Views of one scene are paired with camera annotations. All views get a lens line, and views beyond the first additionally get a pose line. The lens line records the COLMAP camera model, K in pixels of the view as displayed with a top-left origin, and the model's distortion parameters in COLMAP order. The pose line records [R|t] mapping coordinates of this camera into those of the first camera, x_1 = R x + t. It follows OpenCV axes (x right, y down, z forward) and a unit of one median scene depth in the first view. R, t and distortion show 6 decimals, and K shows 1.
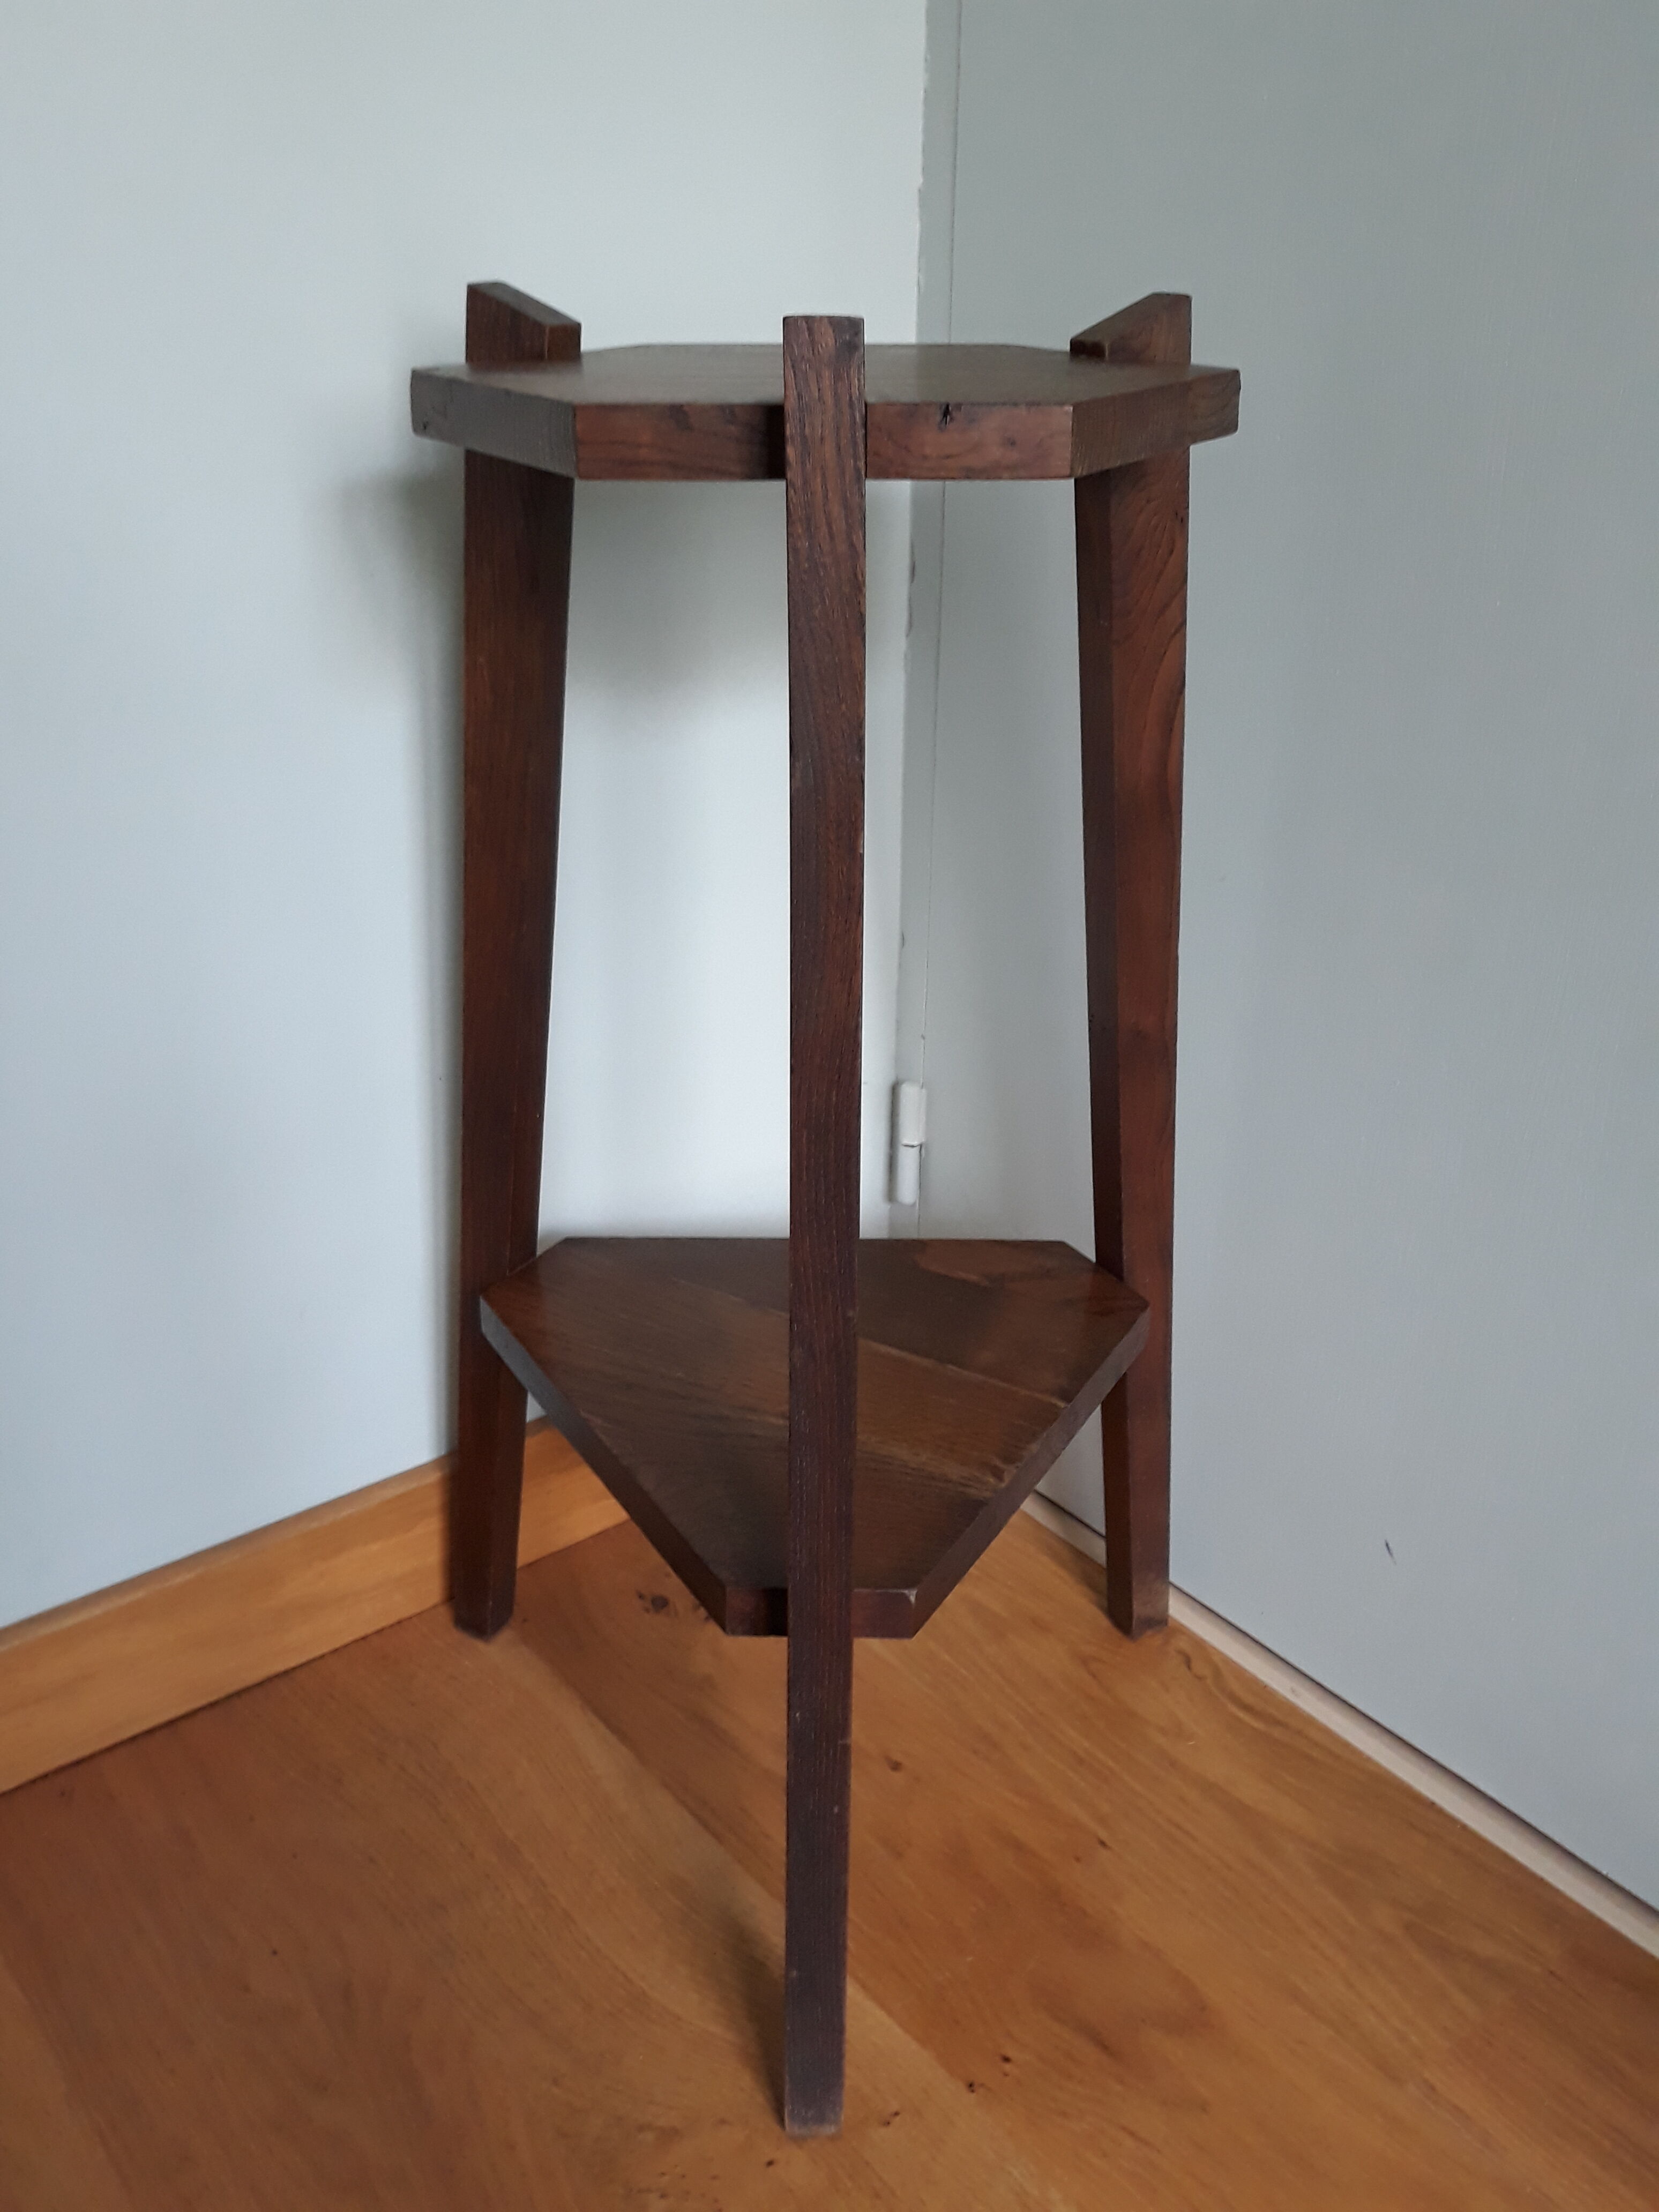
lens RADIAL K [[2078.4, 0, 829.8], [0, 2078.4, 1103.9], [0, 0, 1]] dist [-0.014534, 0.000000]
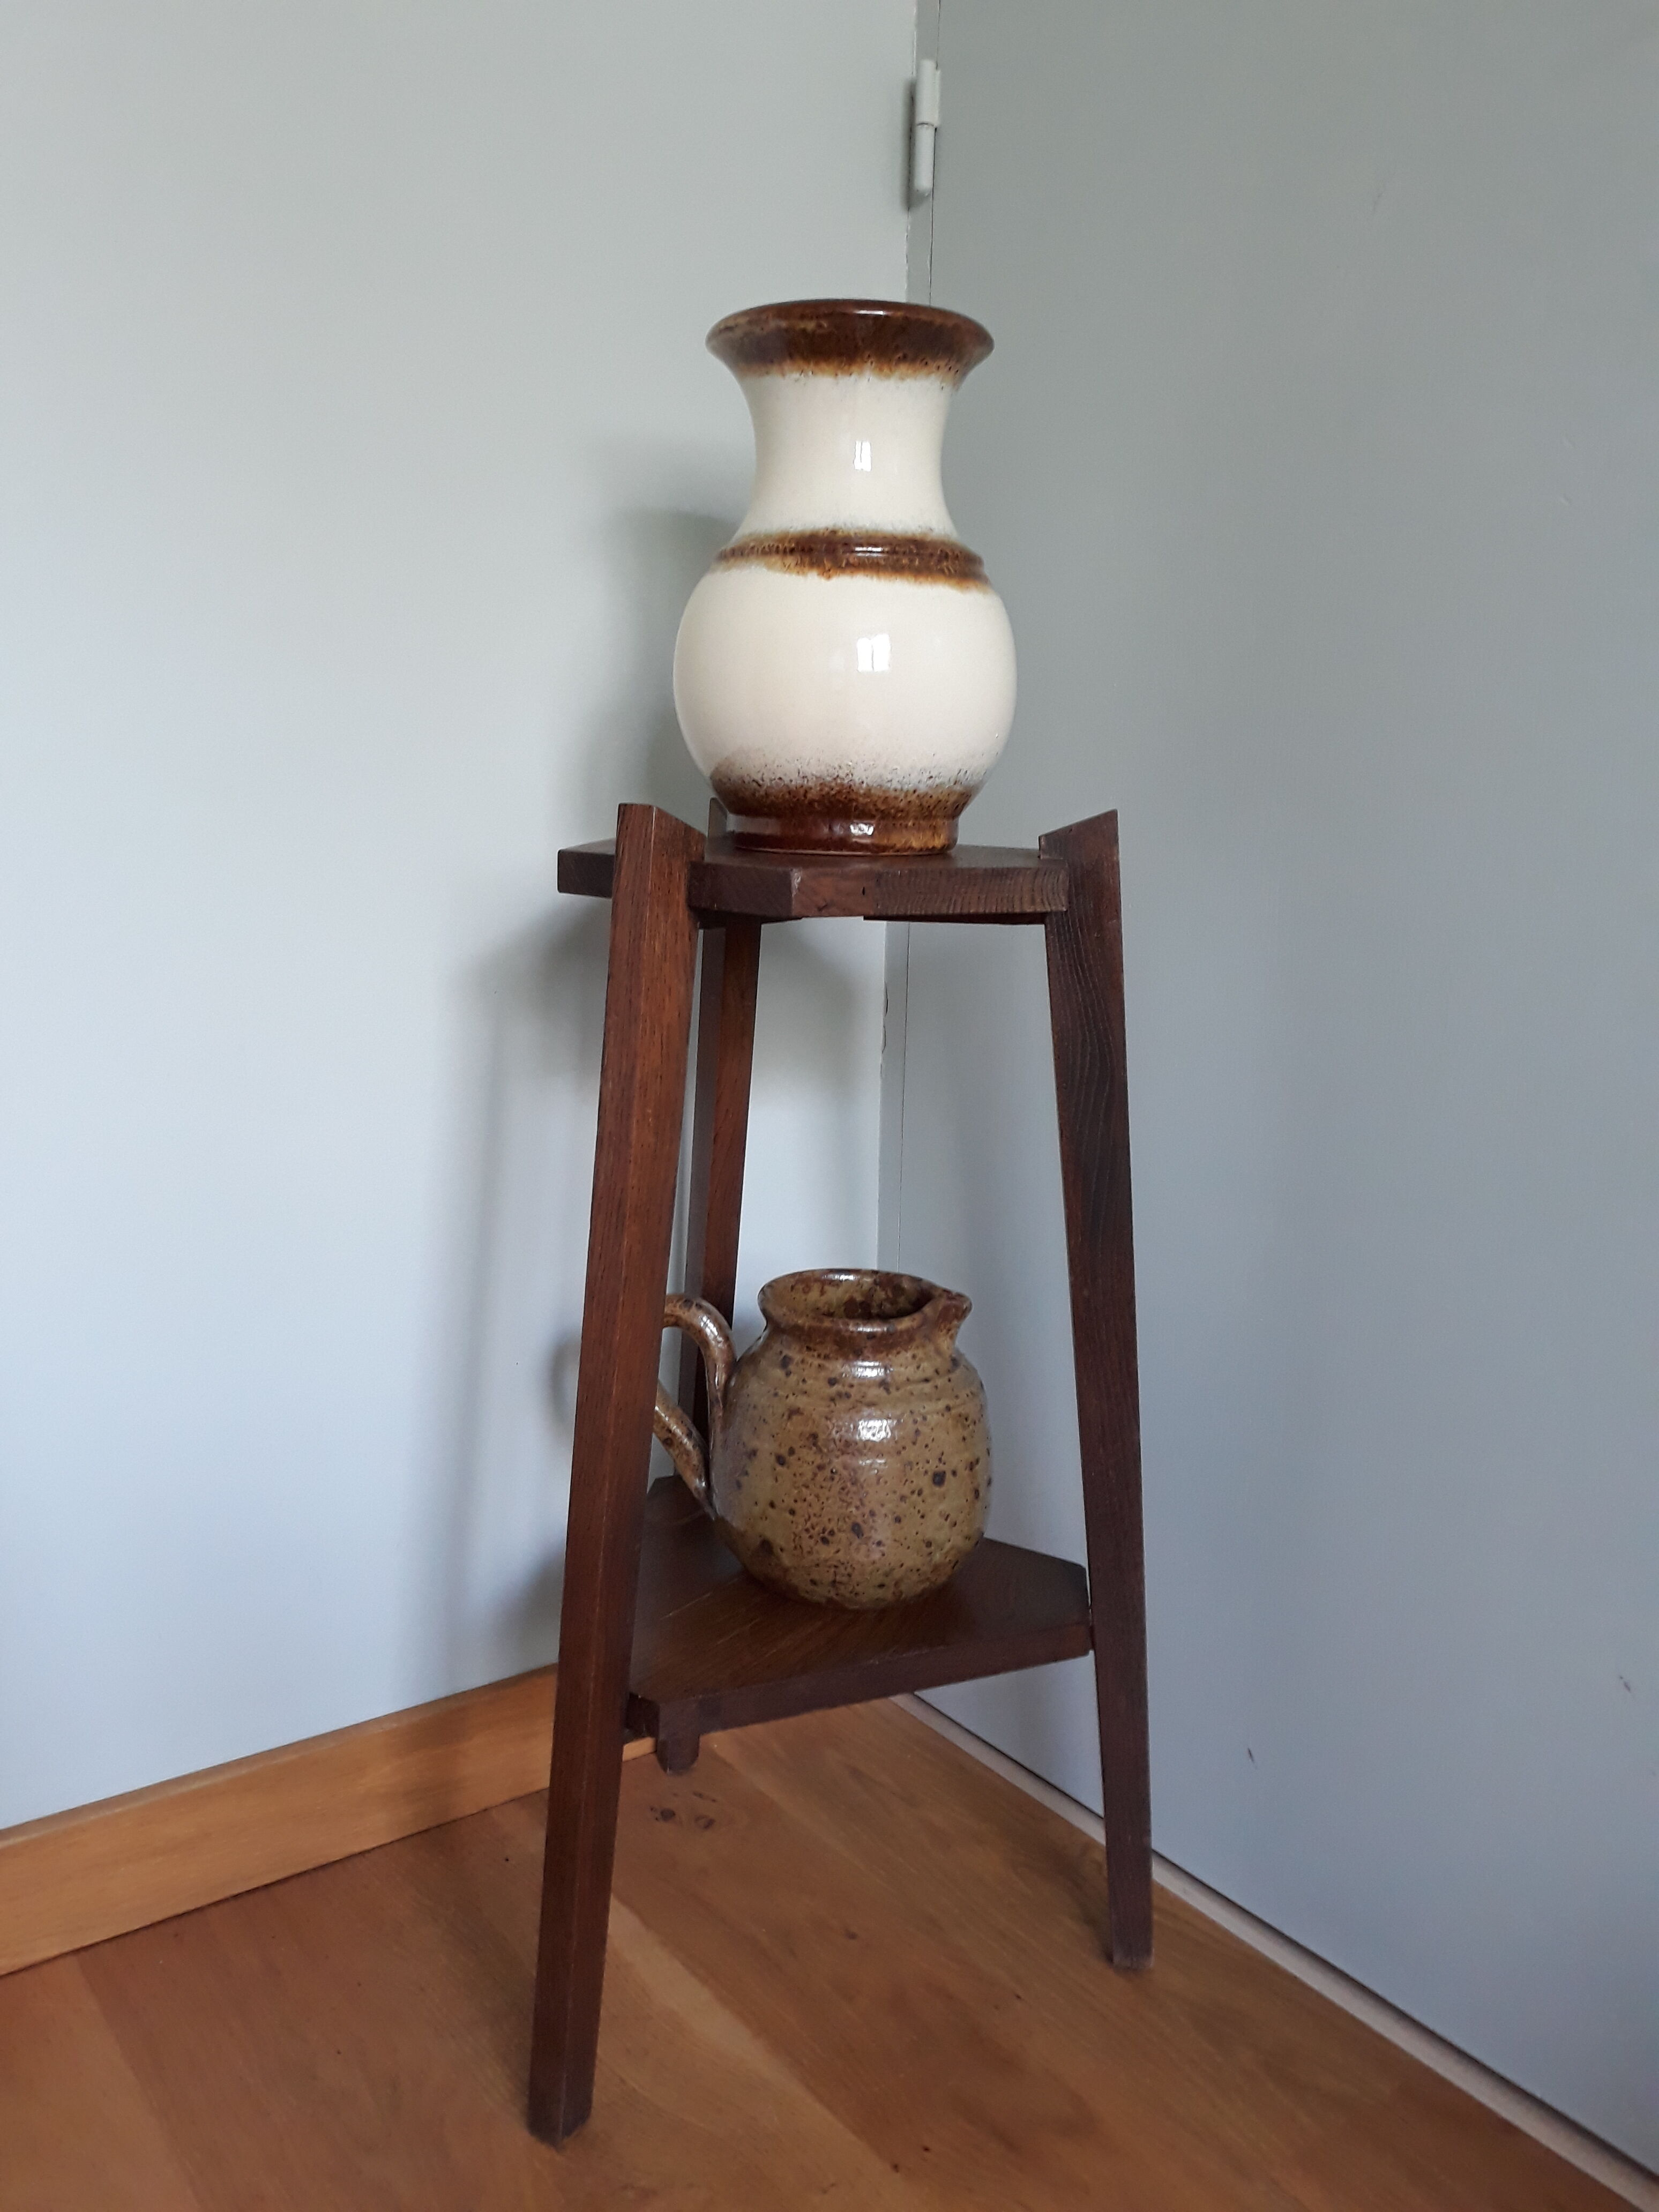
lens RADIAL K [[1893.3, 0, 841.3], [0, 1893.3, 1109.1], [0, 0, 1]] dist [-0.006902, -0.008254]
pose [[0.999547, 0.014762, -0.026243, 0.050620], [-0.020656, 0.970319, -0.240945, 0.123521], [0.021908, 0.241377, 0.970184, -0.211588]]
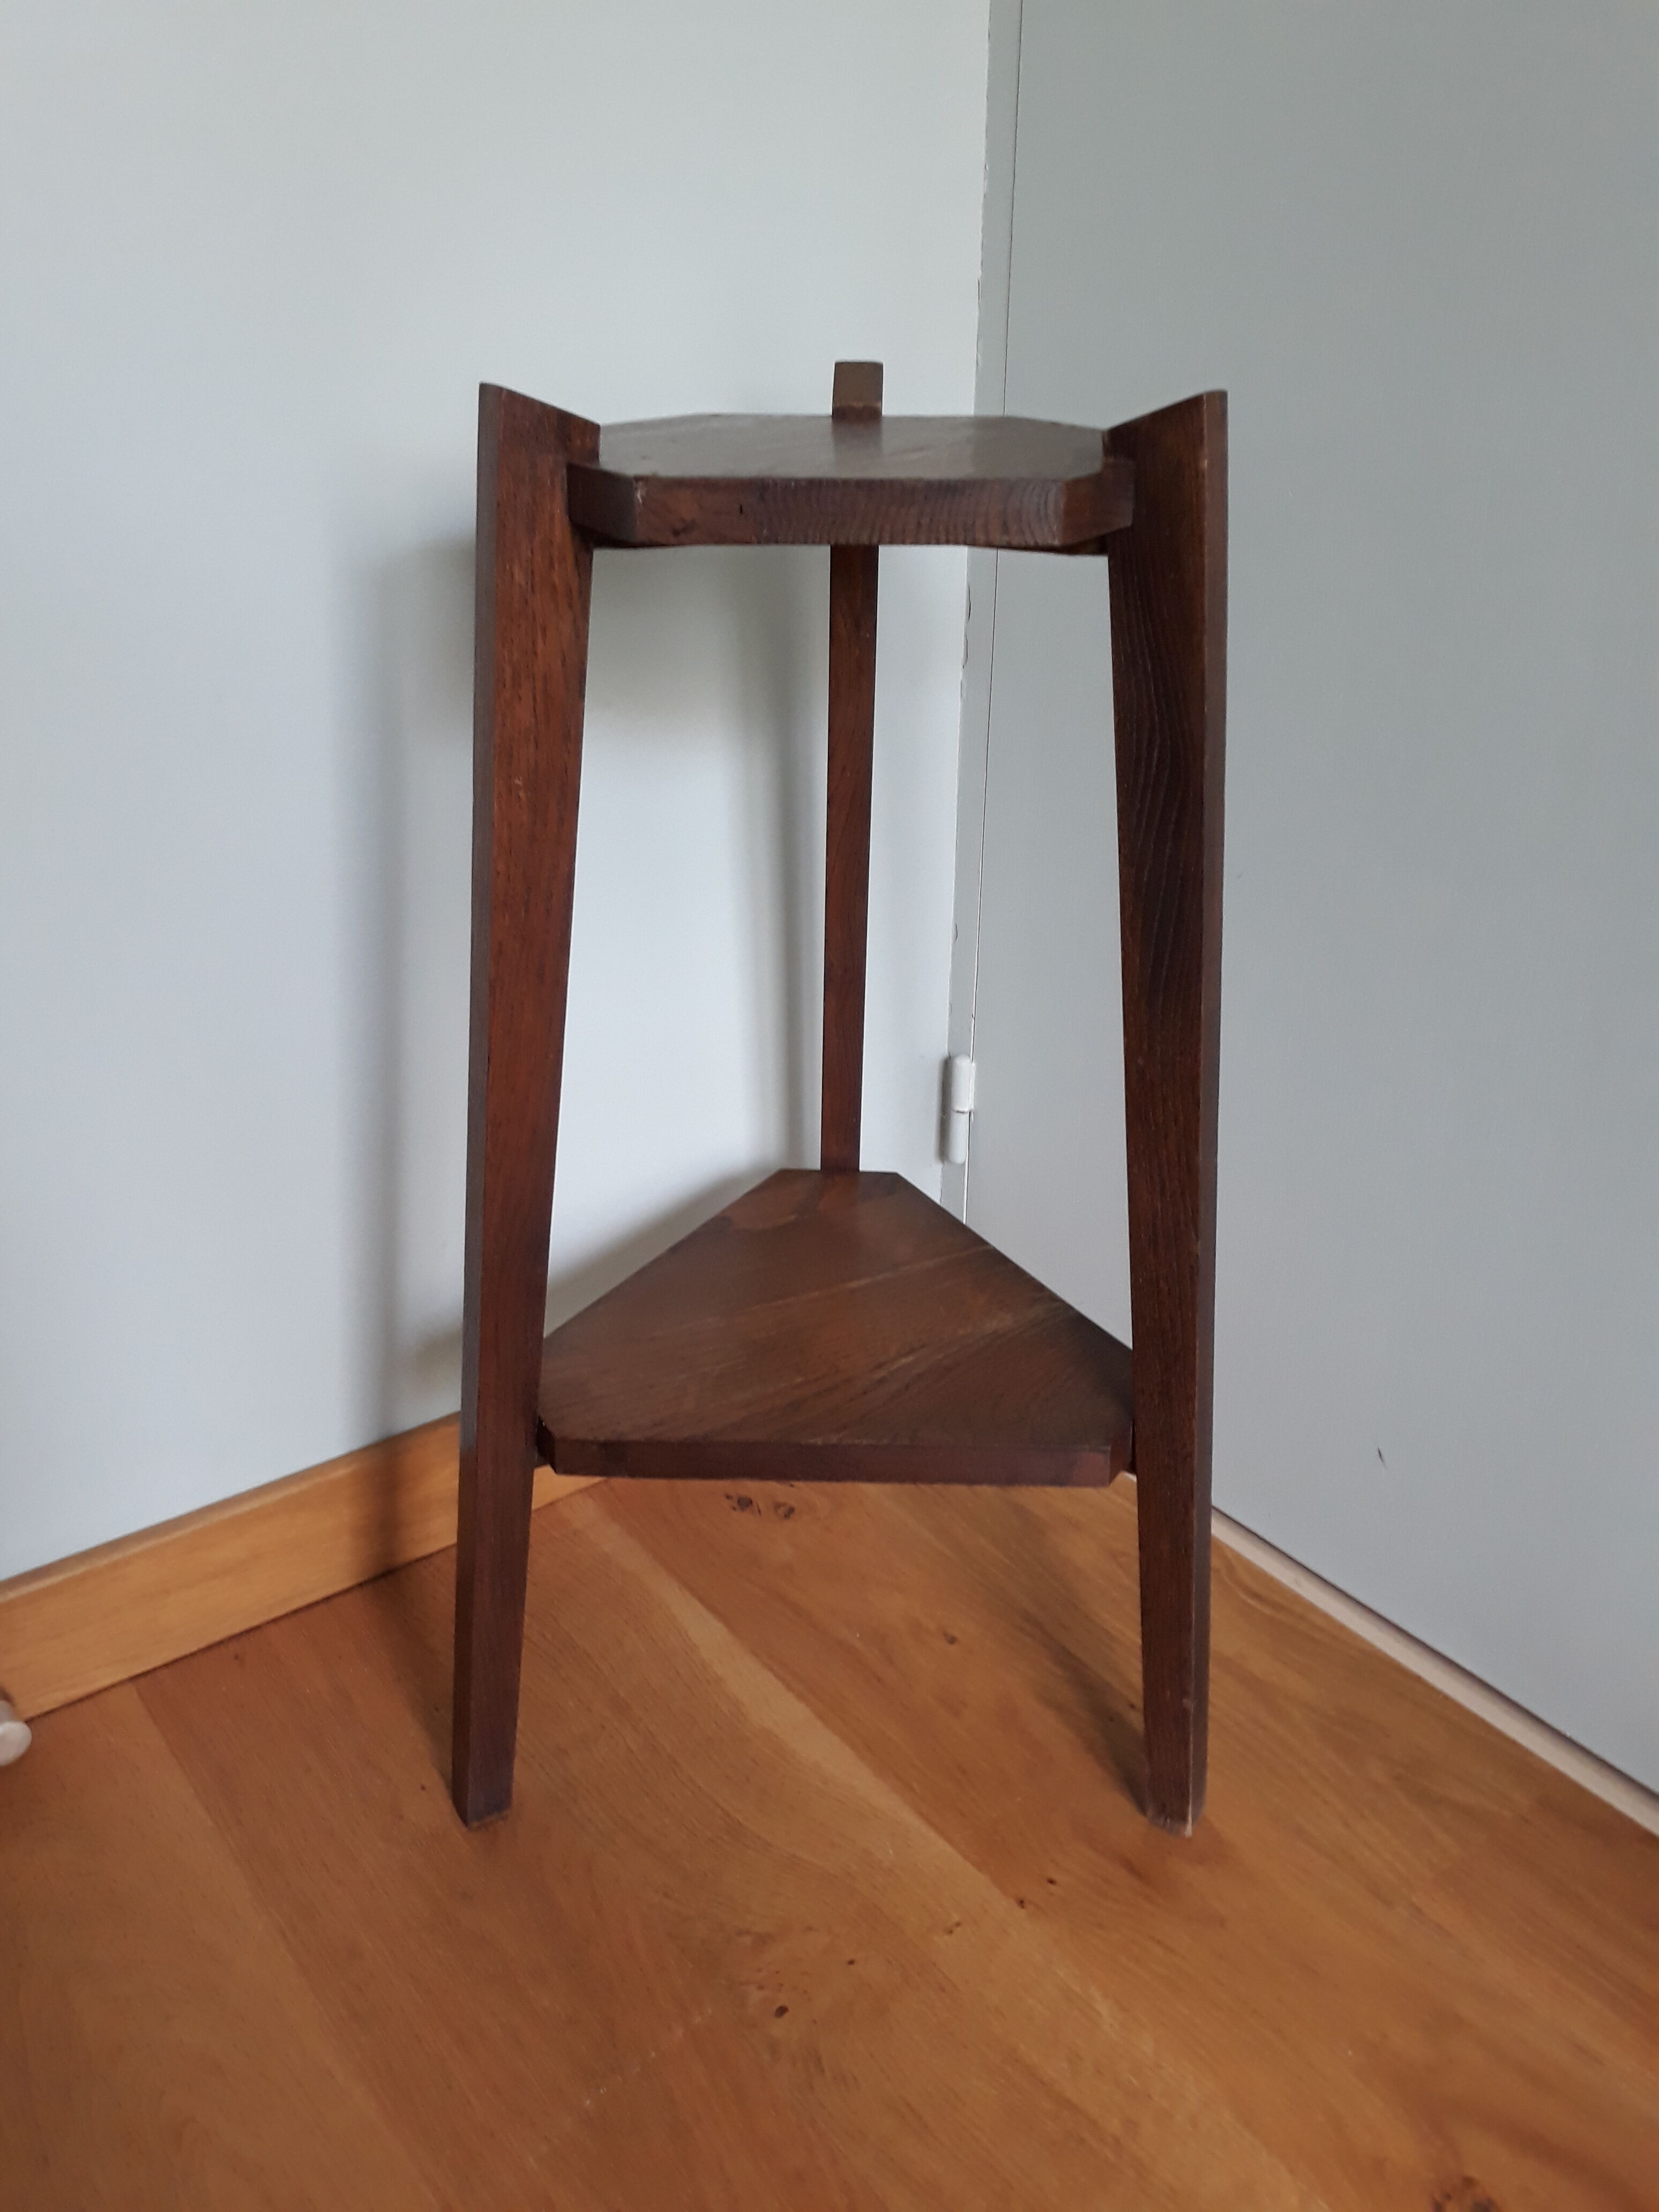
lens RADIAL K [[1893.3, 0, 832.7], [0, 1893.3, 1102.0], [0, 0, 1]] dist [-0.006902, -0.008254]
pose [[0.999888, 0.005459, -0.013903, -0.023367], [-0.005525, 0.999974, -0.004698, 0.025819], [0.013877, 0.004774, 0.999892, -0.061806]]
